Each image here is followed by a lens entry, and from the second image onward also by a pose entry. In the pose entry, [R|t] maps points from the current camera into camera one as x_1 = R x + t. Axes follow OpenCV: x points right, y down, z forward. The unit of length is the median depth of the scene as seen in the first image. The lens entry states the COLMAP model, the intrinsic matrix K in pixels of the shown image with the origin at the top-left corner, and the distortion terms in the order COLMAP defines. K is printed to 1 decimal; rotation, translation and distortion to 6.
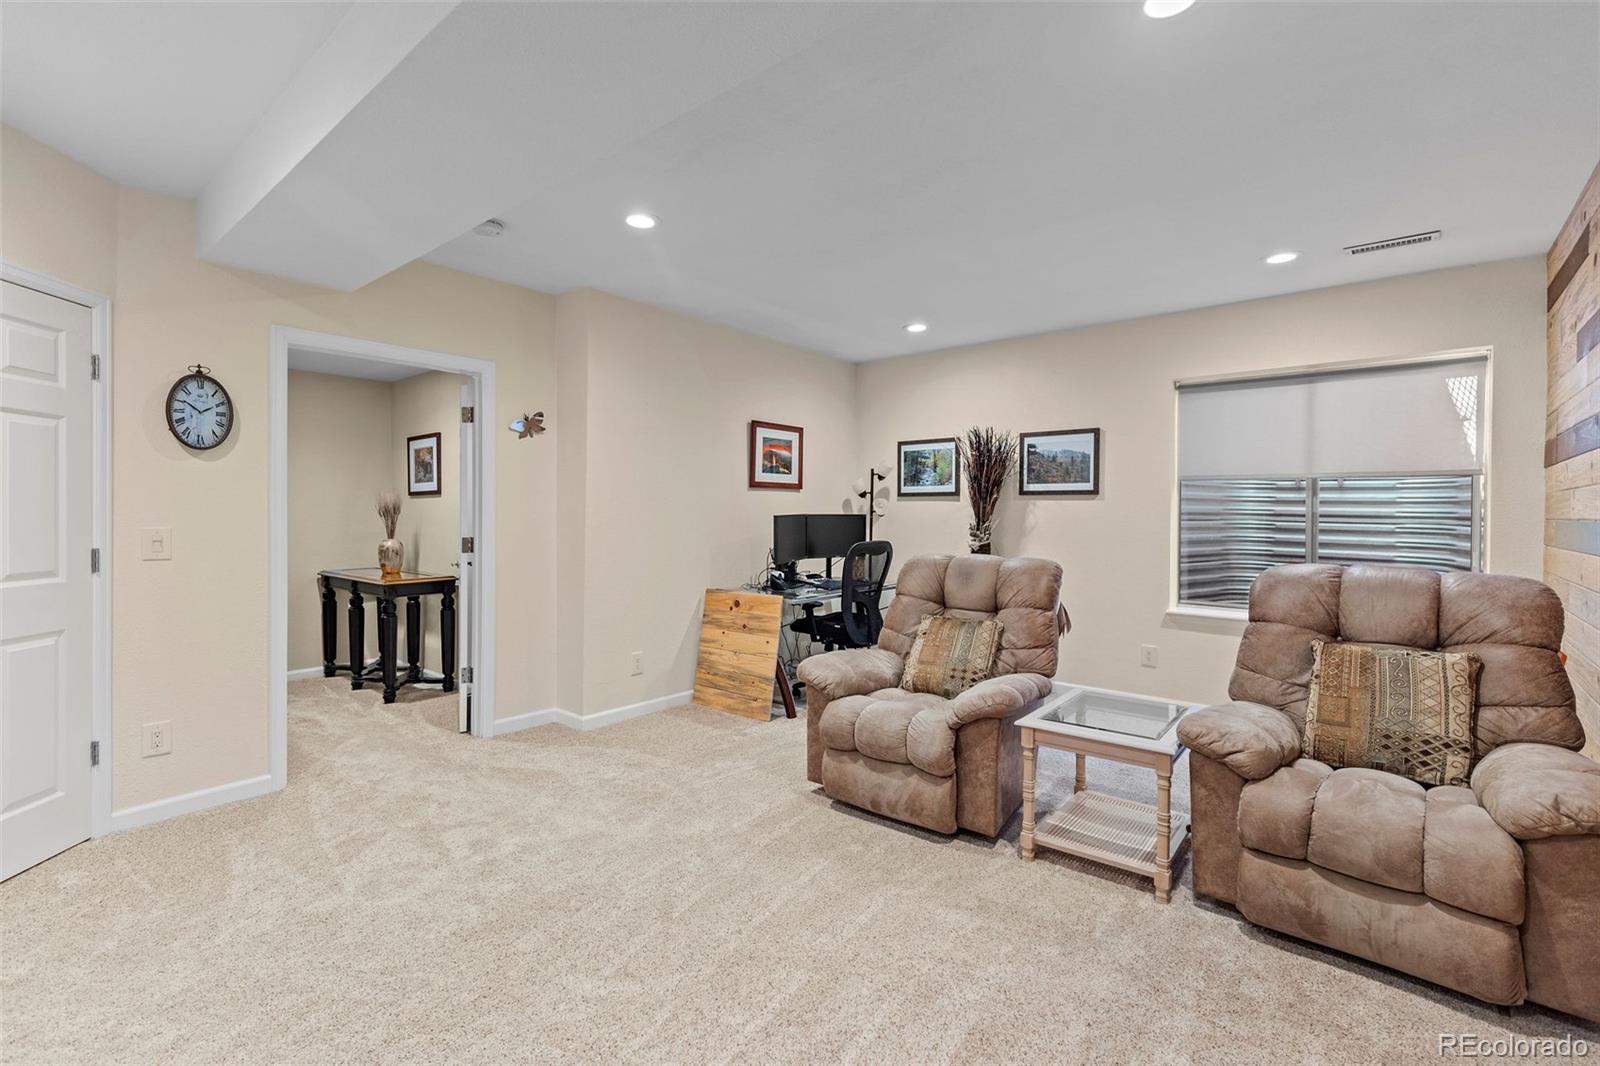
lens RADIAL K [[721.9, 0, 795.8], [0, 721.9, 521.9], [0, 0, 1]] dist [0.008605, -0.000700]
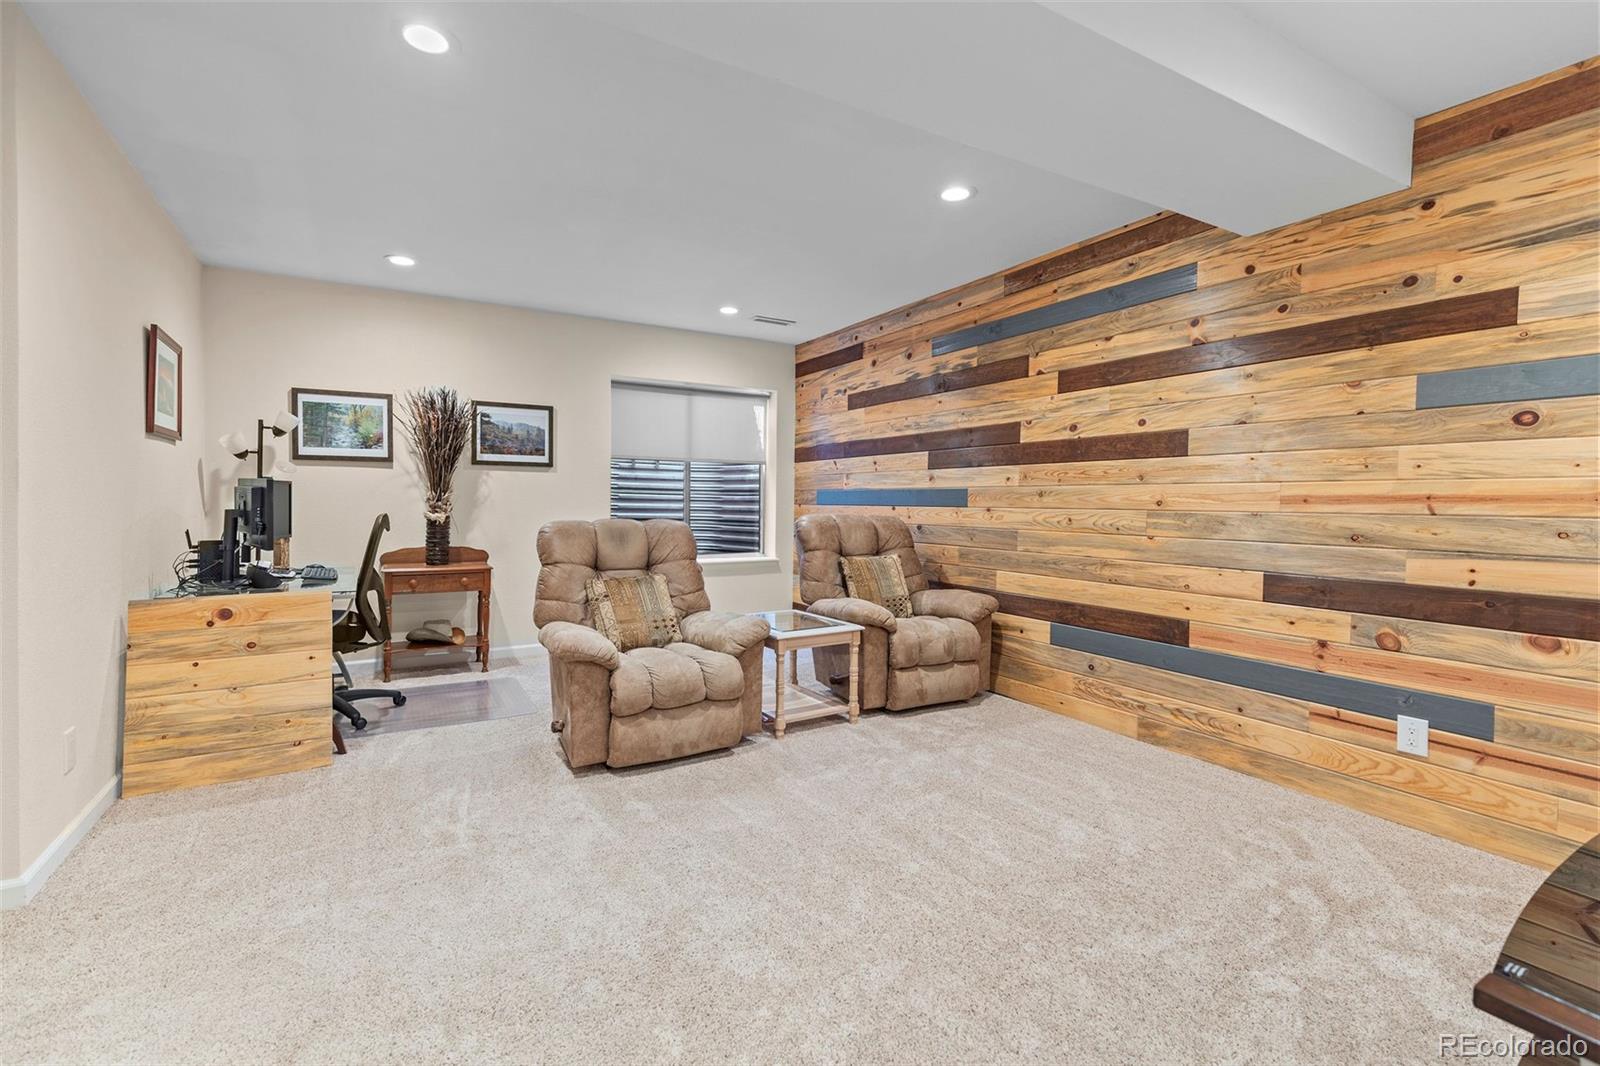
lens RADIAL K [[721.9, 0, 795.8], [0, 721.9, 521.9], [0, 0, 1]] dist [0.008605, -0.000700]
pose [[0.326472, -0.031680, 0.944676, -0.622001], [0.006395, 0.999489, 0.031308, 0.016222], [-0.945185, -0.004180, 0.326508, 0.362765]]
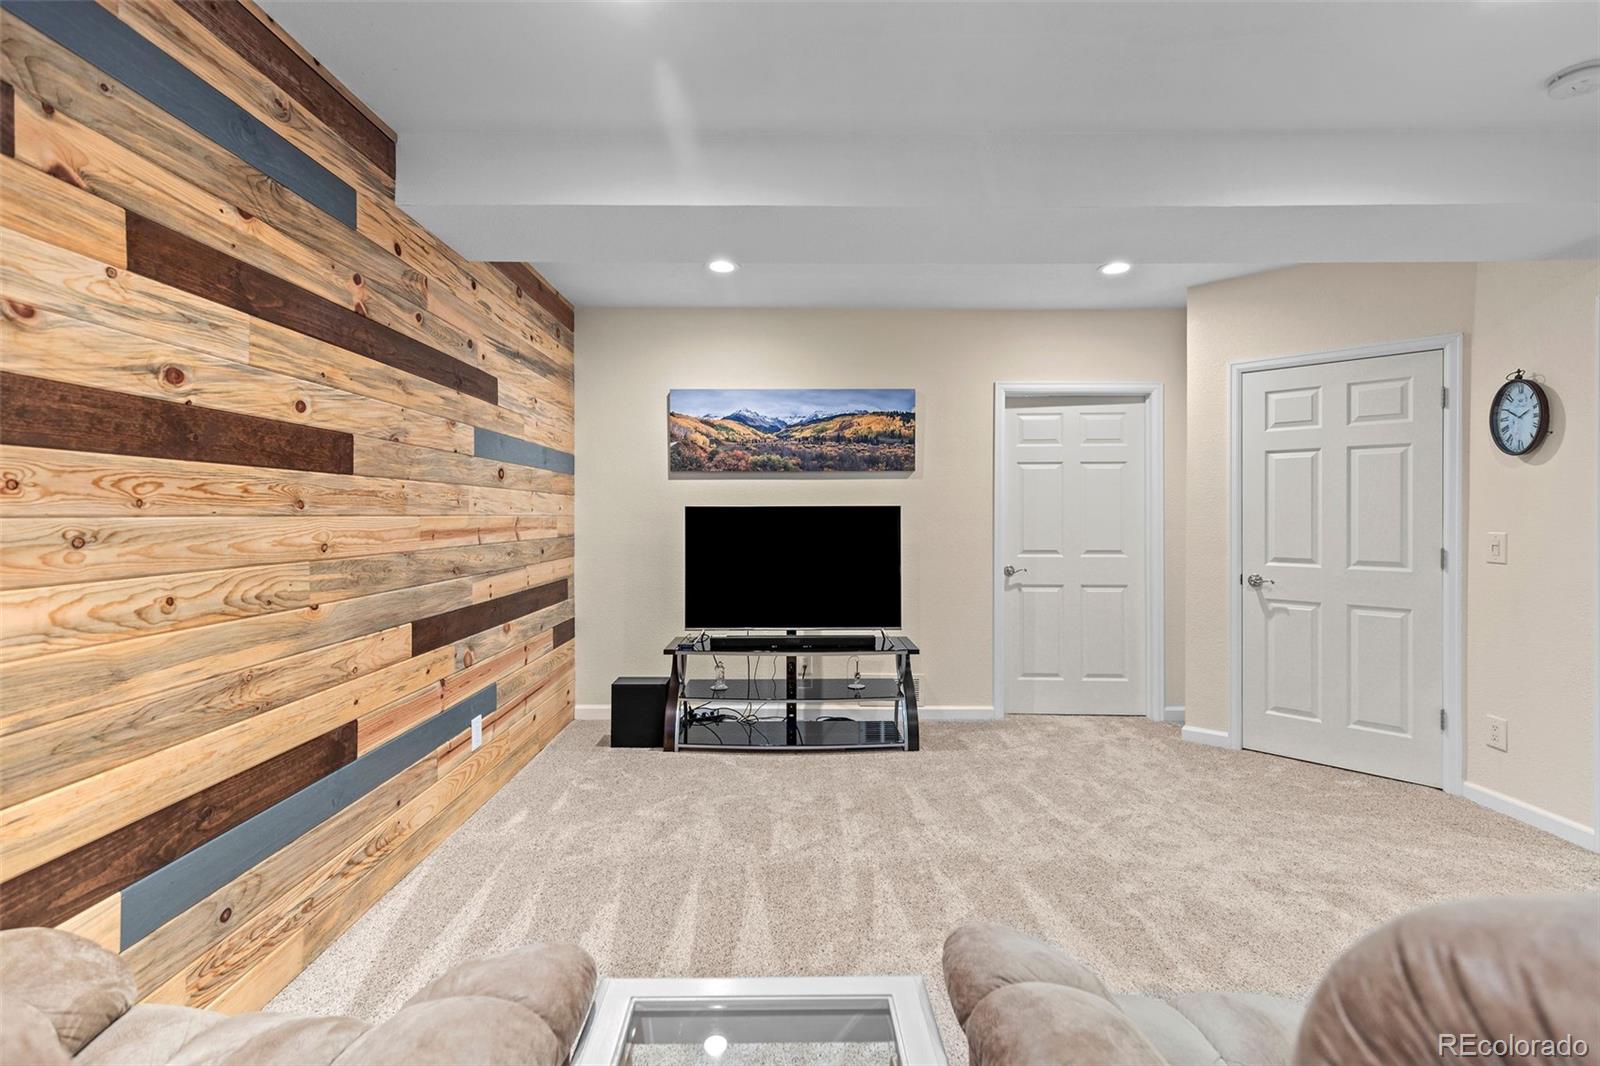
lens RADIAL K [[721.9, 0, 795.8], [0, 721.9, 521.9], [0, 0, 1]] dist [0.008605, -0.000700]
pose [[-0.760074, 0.000069, -0.649836, 0.445652], [-0.013592, 0.999780, 0.016003, -0.008505], [0.649694, 0.020996, -0.759906, 0.865727]]
